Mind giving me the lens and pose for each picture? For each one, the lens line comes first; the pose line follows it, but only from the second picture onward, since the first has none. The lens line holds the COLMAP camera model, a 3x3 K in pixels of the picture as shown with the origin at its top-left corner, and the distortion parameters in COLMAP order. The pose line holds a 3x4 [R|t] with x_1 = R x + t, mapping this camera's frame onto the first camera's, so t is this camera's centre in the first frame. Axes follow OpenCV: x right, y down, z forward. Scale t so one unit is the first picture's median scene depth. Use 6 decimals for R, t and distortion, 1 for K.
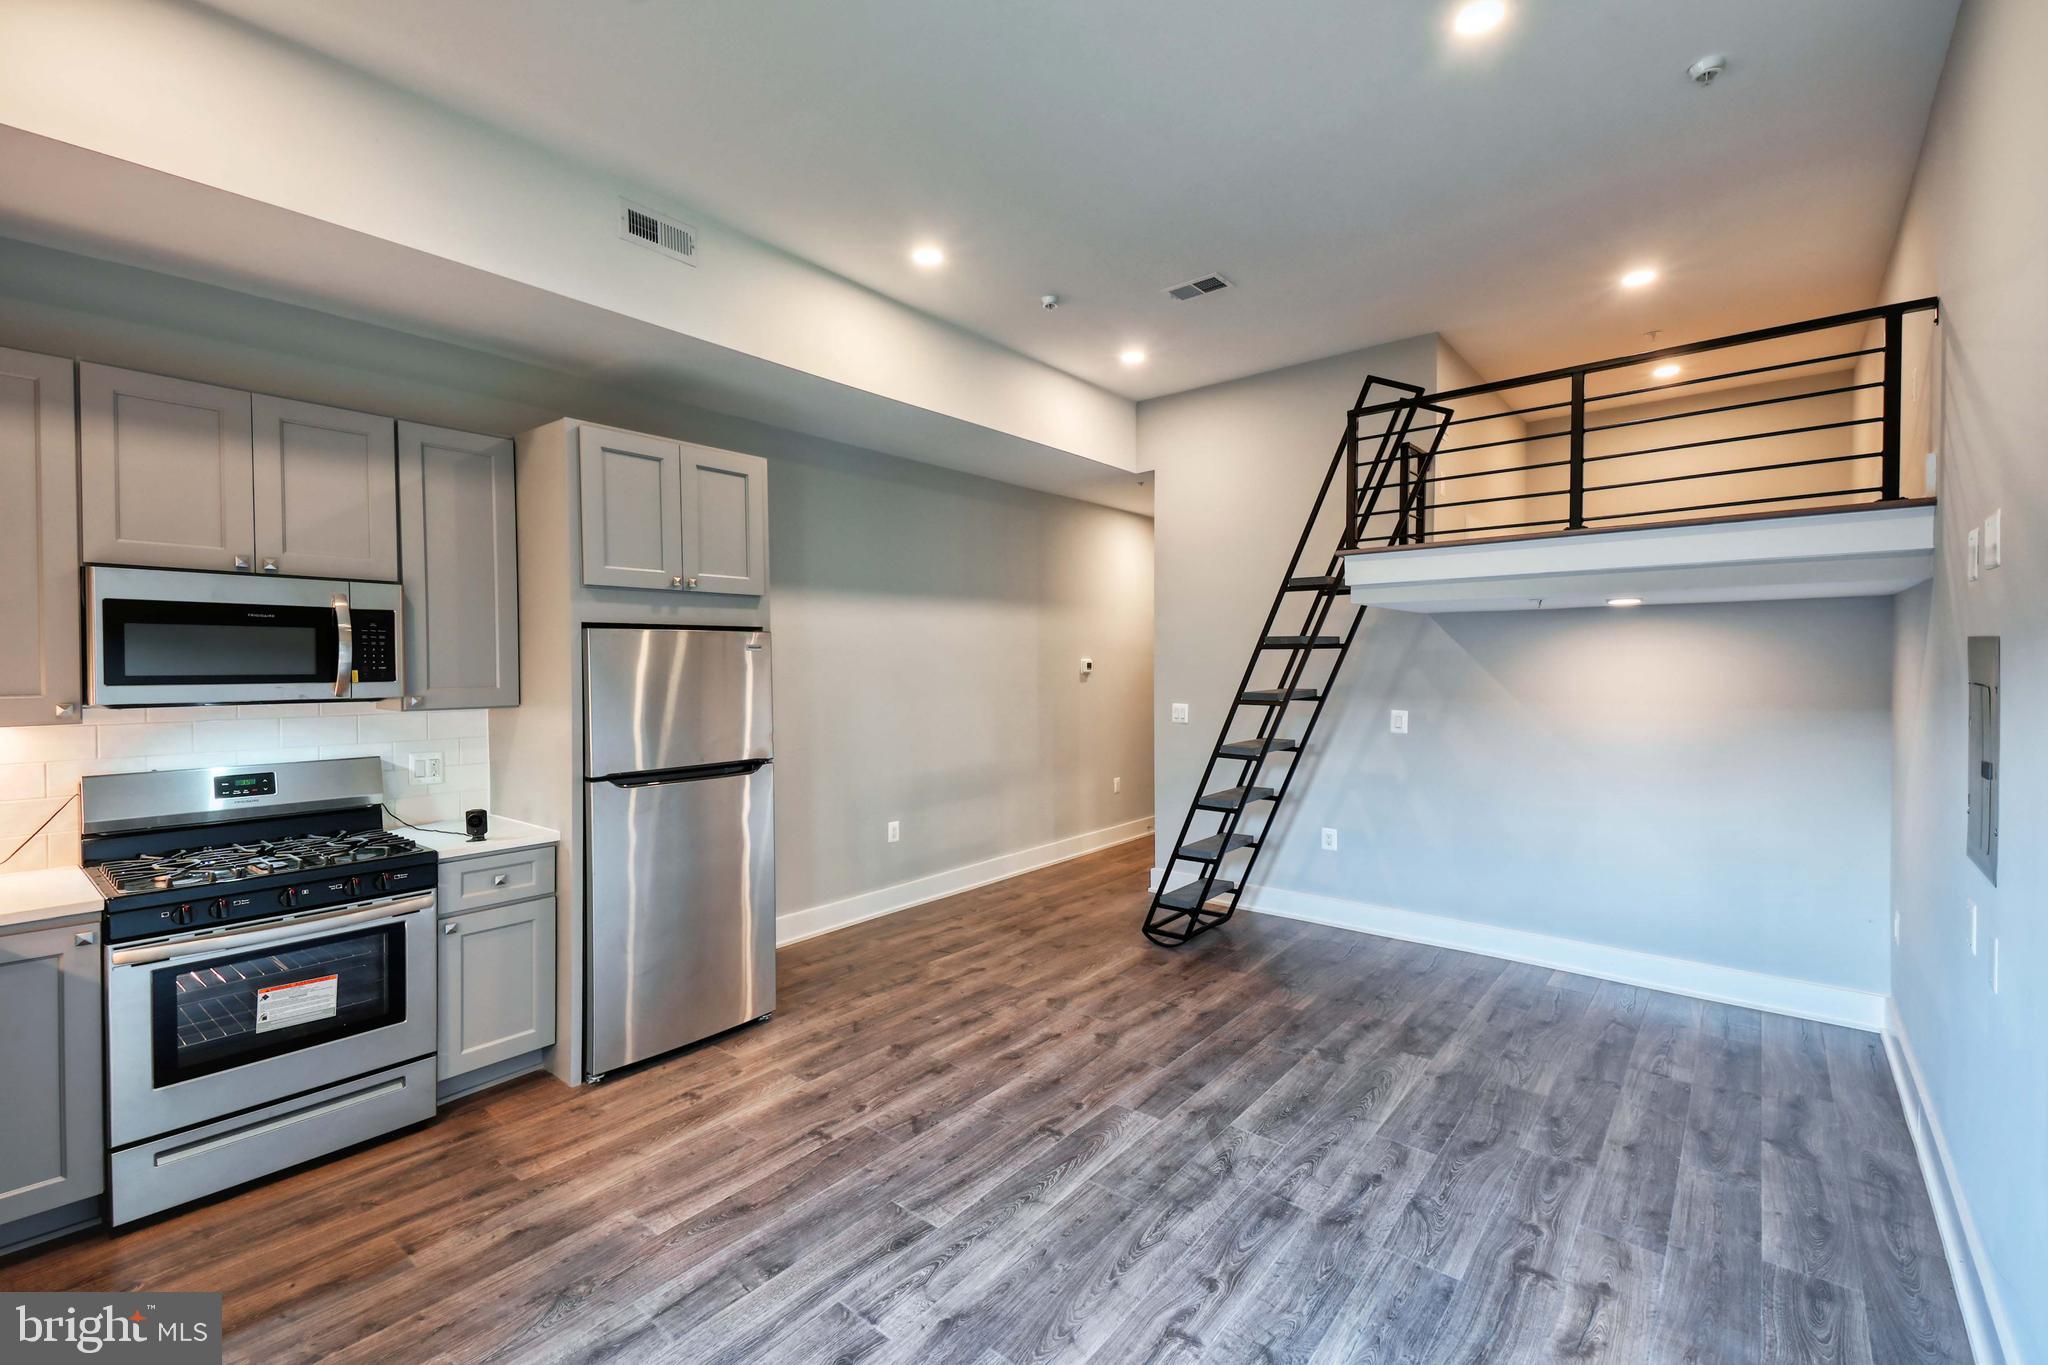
lens RADIAL K [[882.2, 0, 1046.8], [0, 882.2, 674.3], [0, 0, 1]] dist [0.050221, -0.017415]
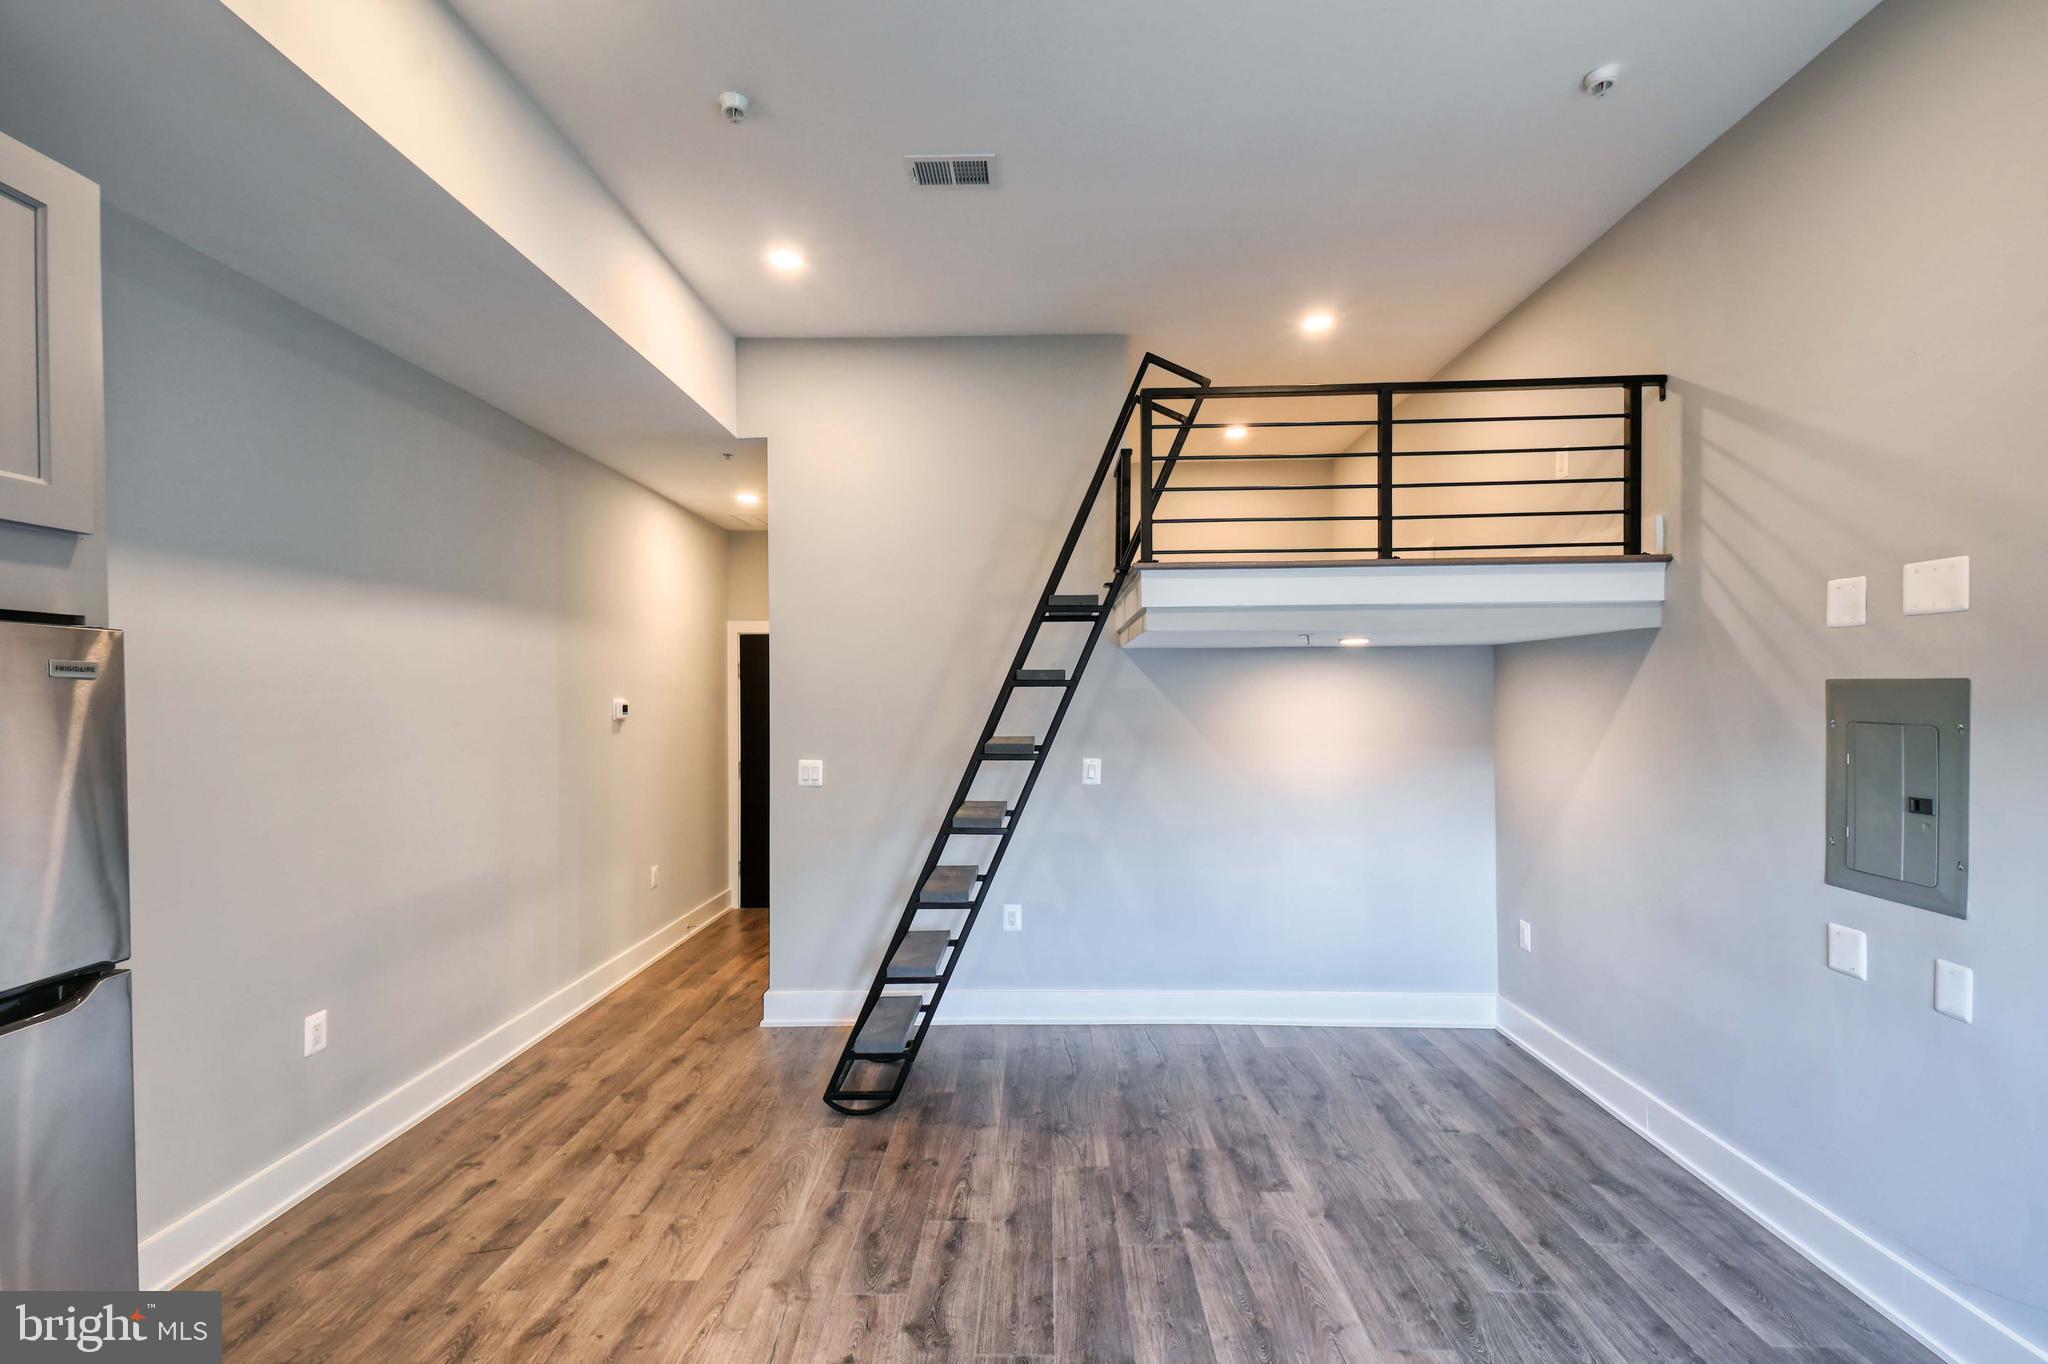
lens RADIAL K [[882.2, 0, 1002.8], [0, 882.2, 701.0], [0, 0, 1]] dist [0.050221, -0.017415]
pose [[0.790473, -0.001289, 0.612496, -0.245642], [0.010780, 0.999872, -0.011808, -0.008068], [-0.612402, 0.015937, 0.790386, 0.449031]]
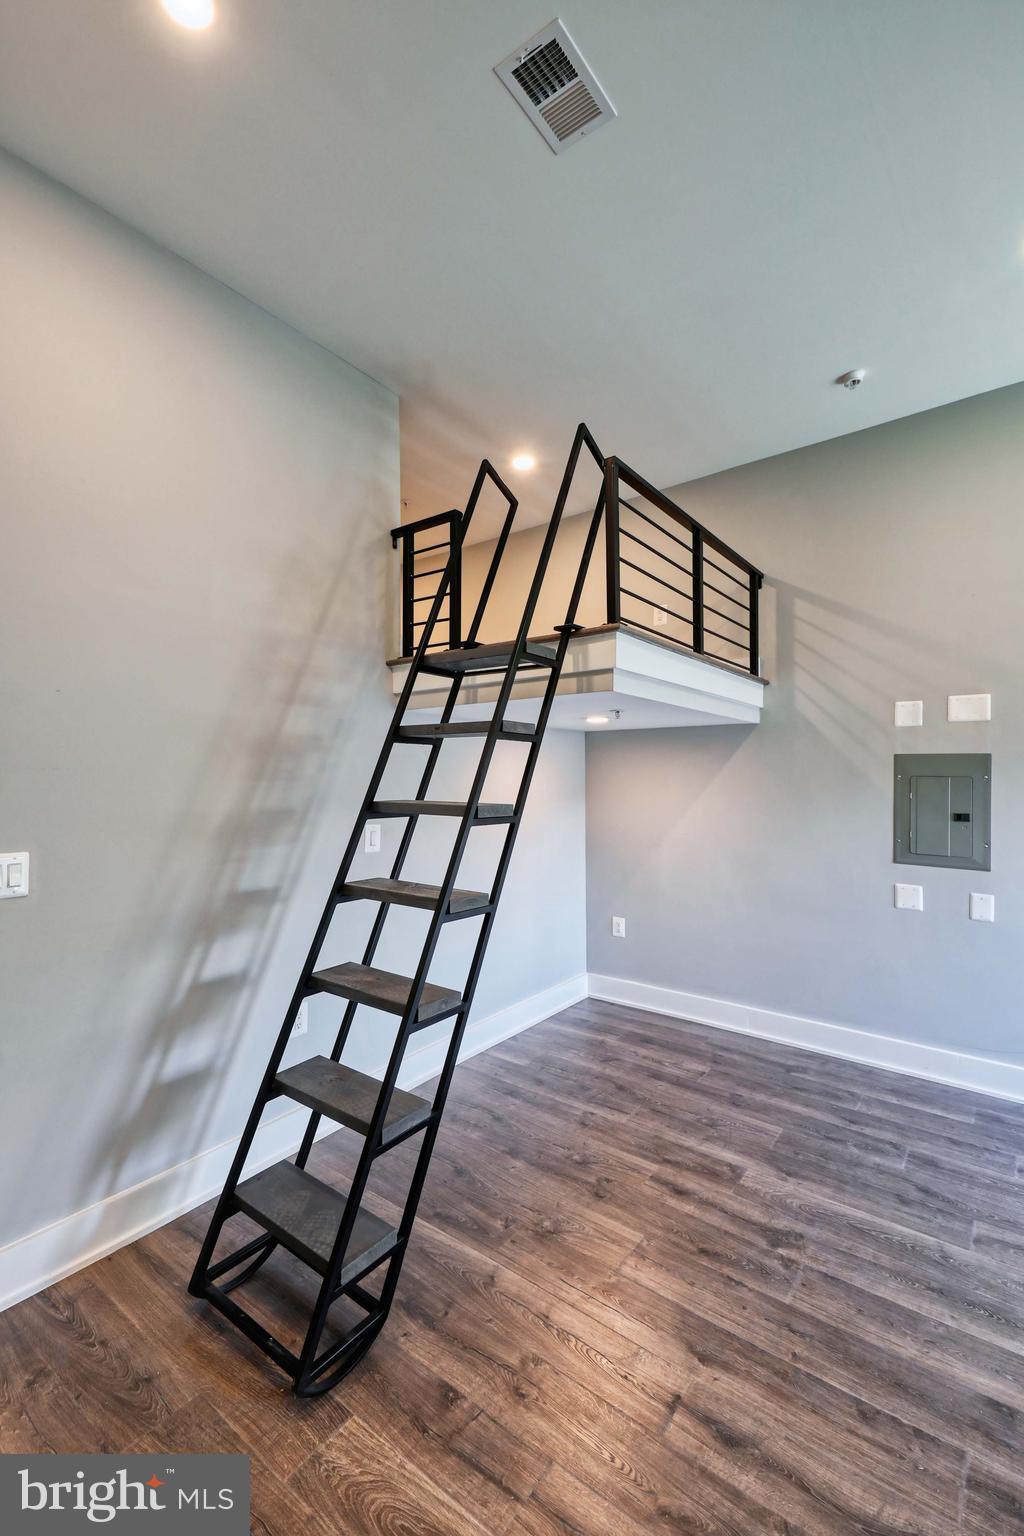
lens RADIAL K [[661.7, 0, 504.9], [0, 661.7, 763.7], [0, 0, 1]] dist [0.050221, -0.017415]
pose [[-0.023996, 0.022236, 0.999465, -0.272613], [0.012620, 0.999680, -0.021938, 0.000691], [-0.999632, 0.012086, -0.024269, 1.122934]]
